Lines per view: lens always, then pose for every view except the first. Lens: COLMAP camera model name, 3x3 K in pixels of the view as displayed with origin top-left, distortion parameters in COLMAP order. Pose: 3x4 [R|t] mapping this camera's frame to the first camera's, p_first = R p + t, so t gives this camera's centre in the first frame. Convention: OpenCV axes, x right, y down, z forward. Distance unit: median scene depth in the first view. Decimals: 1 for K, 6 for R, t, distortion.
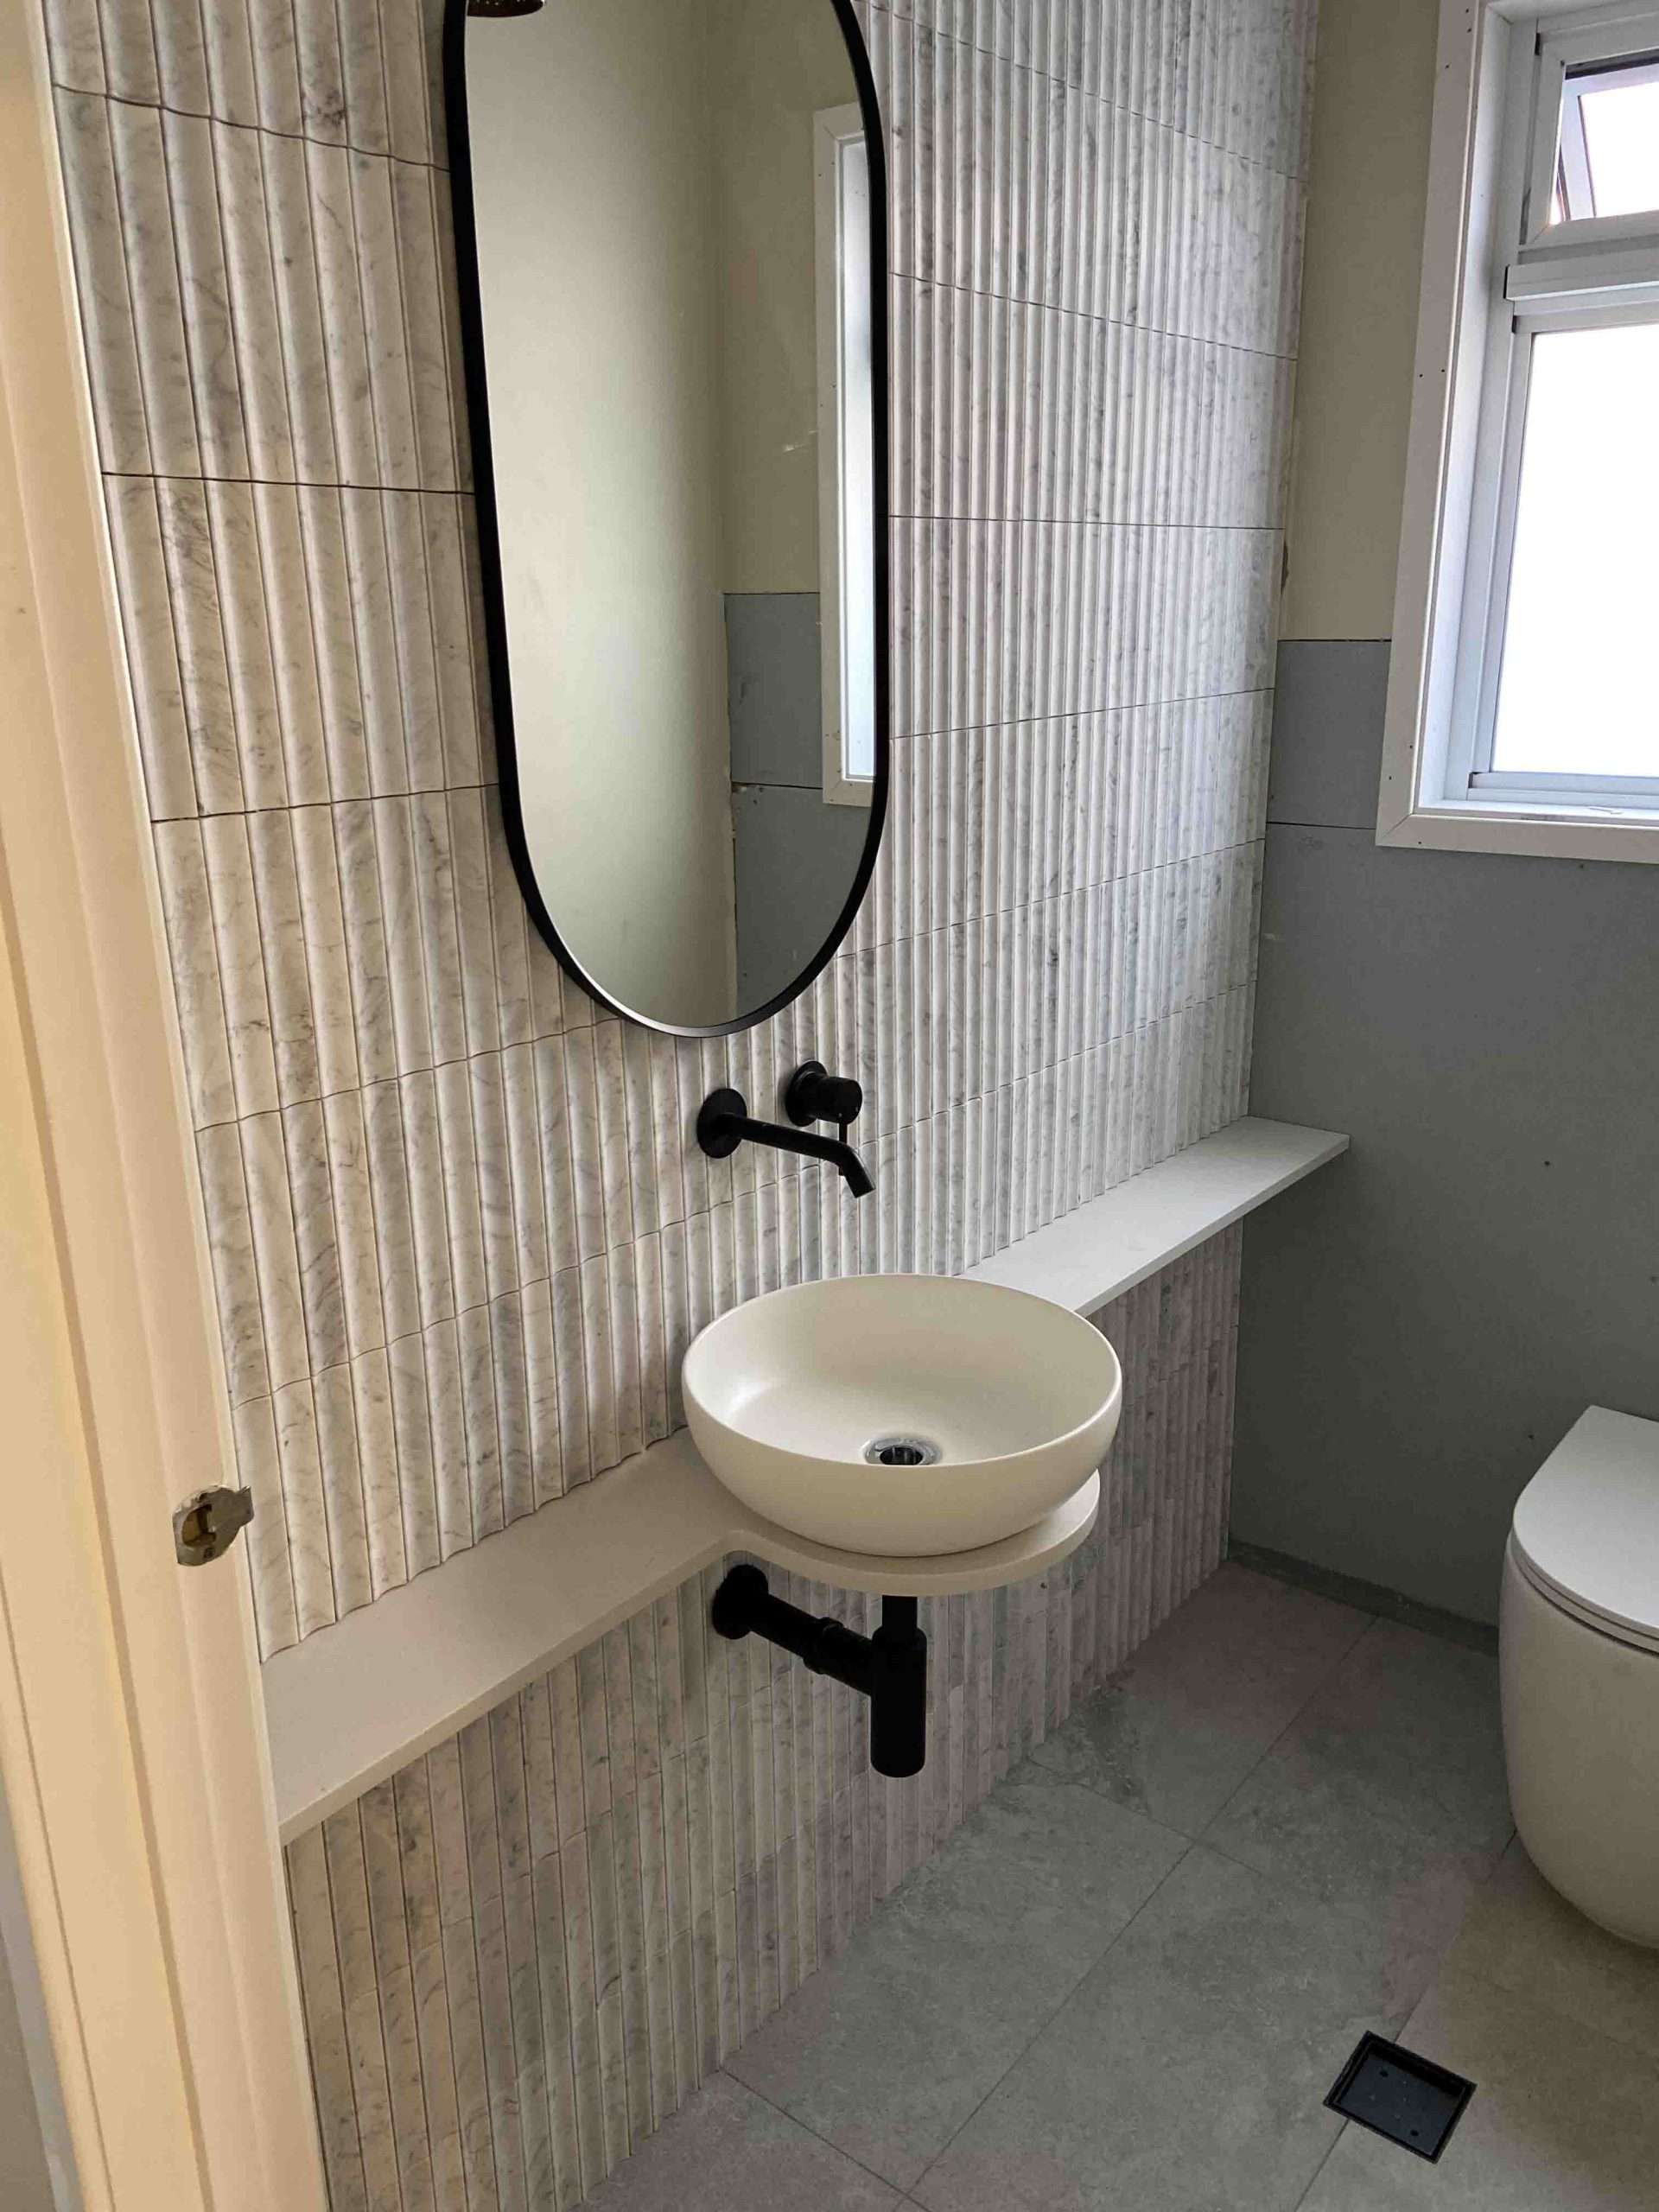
lens RADIAL K [[1663.1, 0, 829.5], [0, 1663.1, 1106.0], [0, 0, 1]] dist [0.112791, -0.144851]
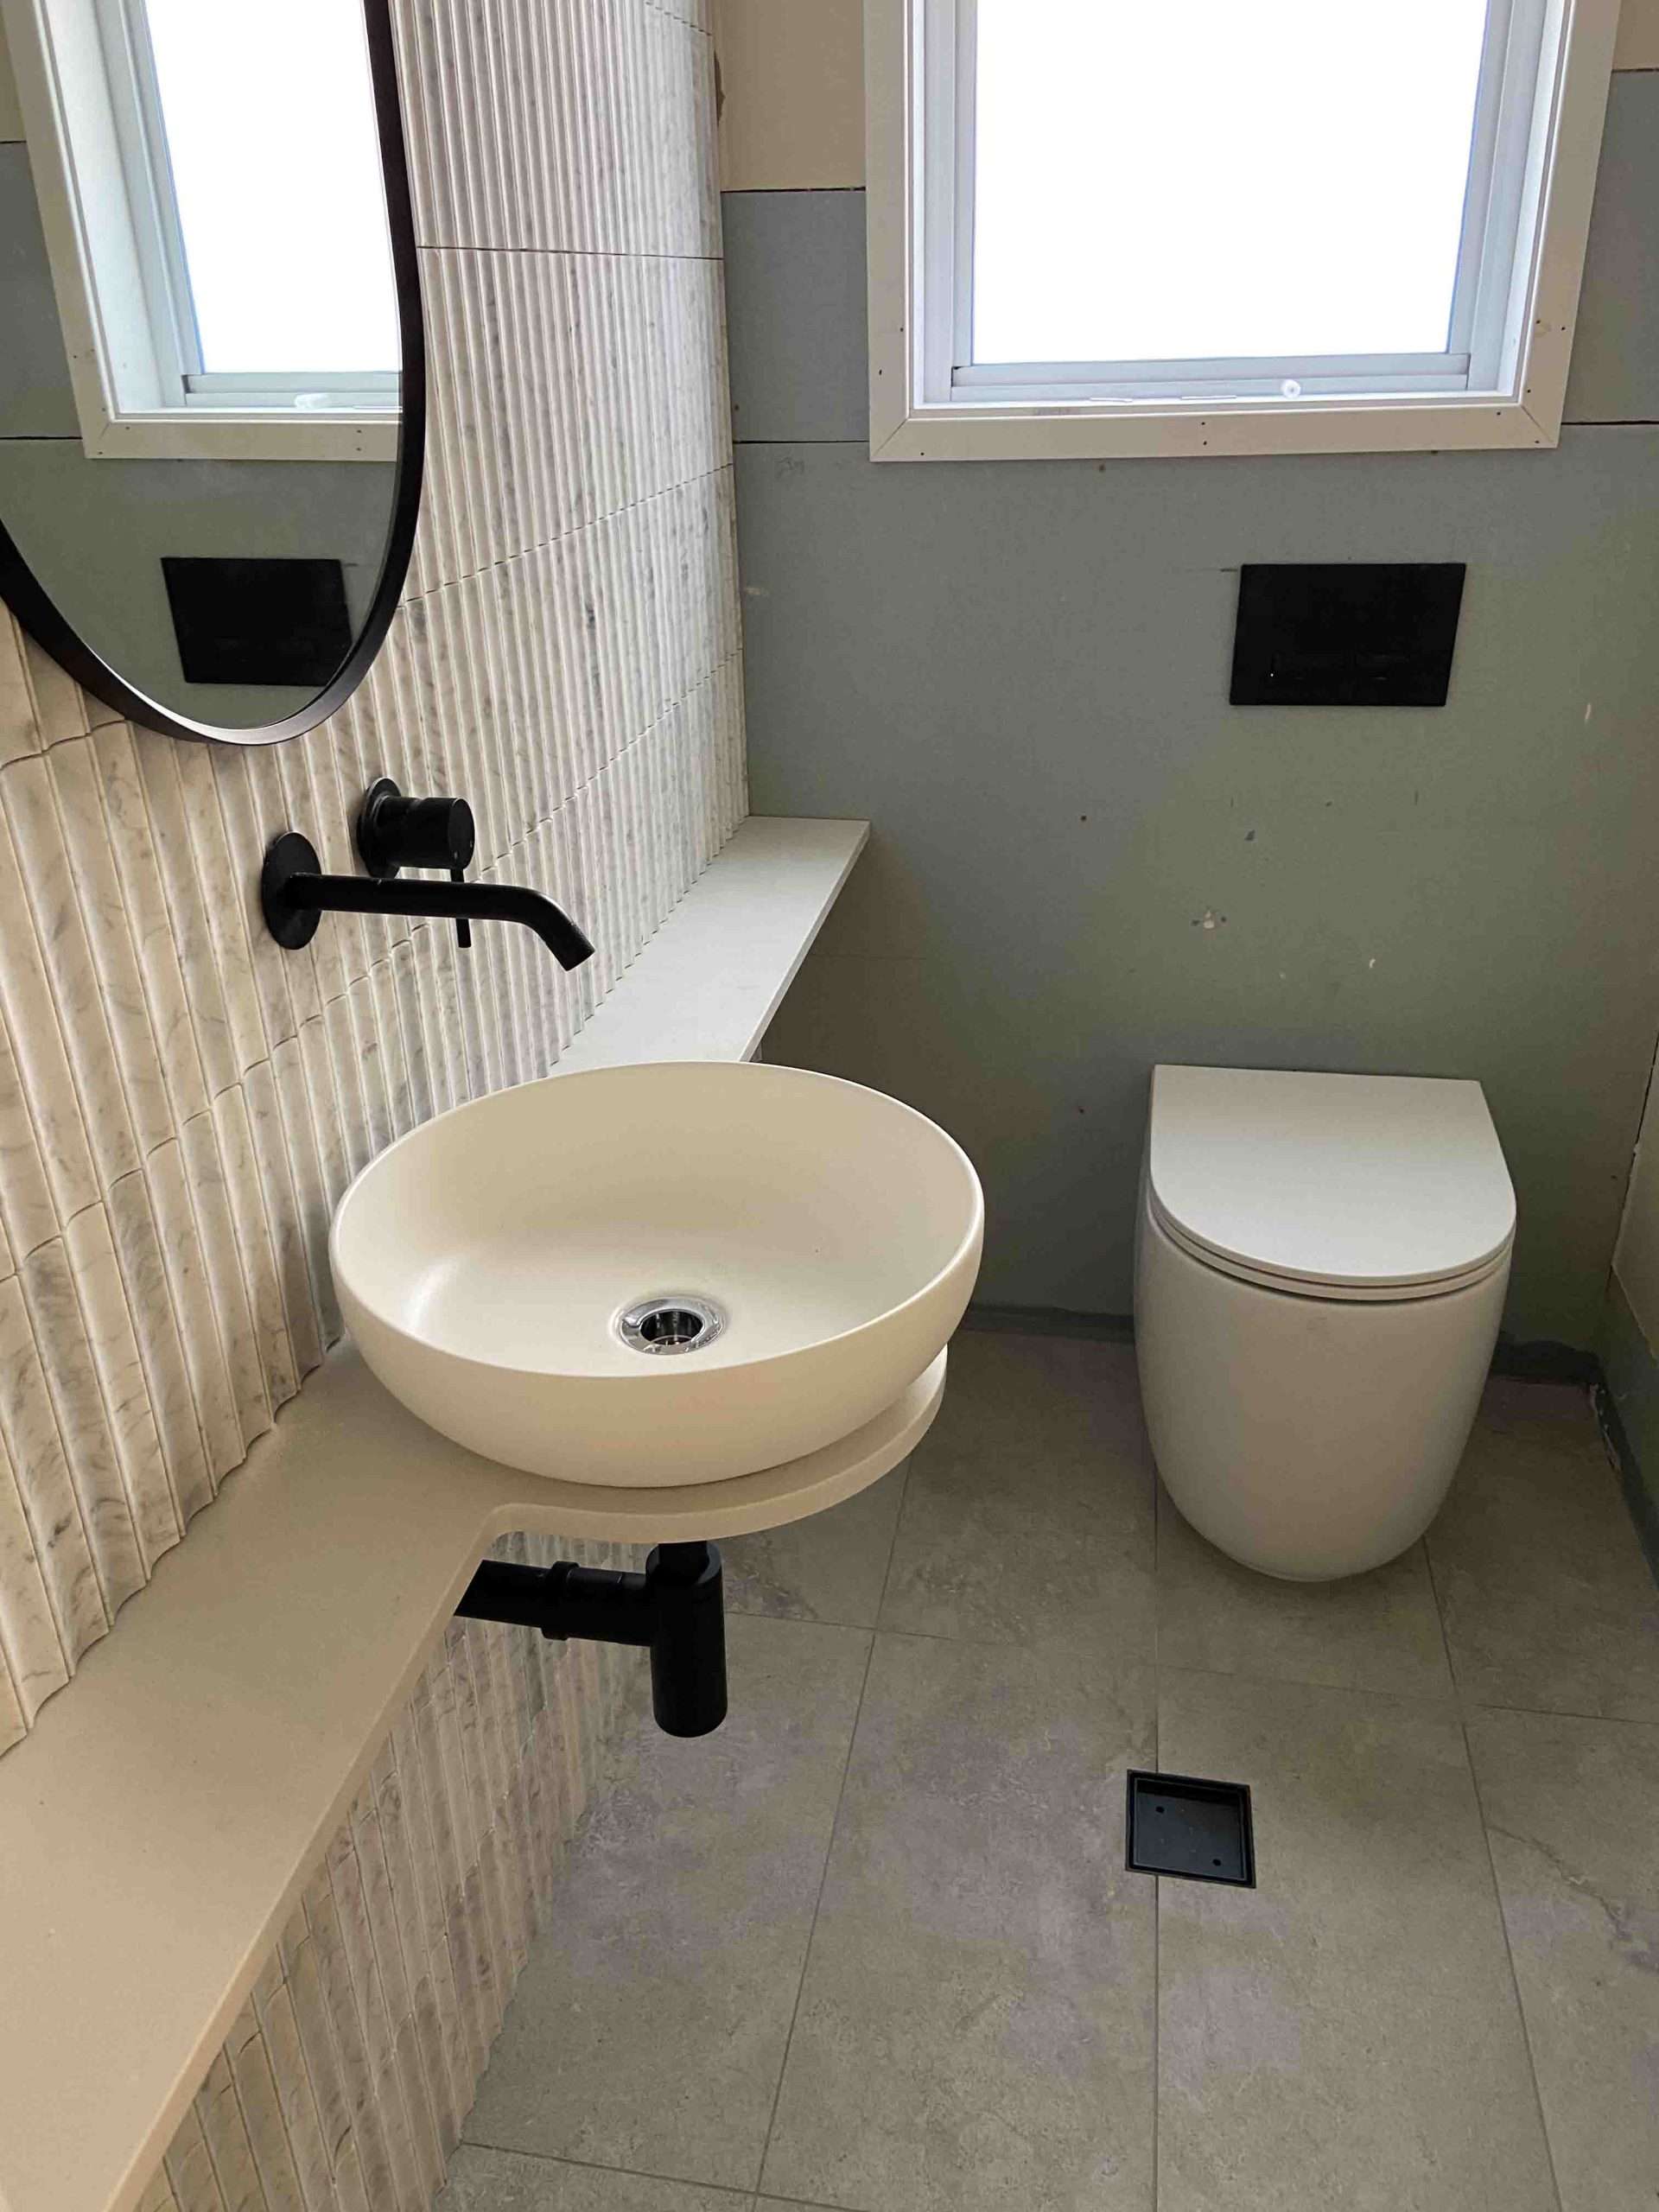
lens RADIAL K [[1663.1, 0, 829.5], [0, 1663.1, 1106.0], [0, 0, 1]] dist [0.112791, -0.144851]
pose [[0.881082, -0.208787, 0.424385, -0.157708], [0.143987, 0.973107, 0.179807, 0.004041], [-0.450513, -0.097319, 0.887450, 0.325778]]
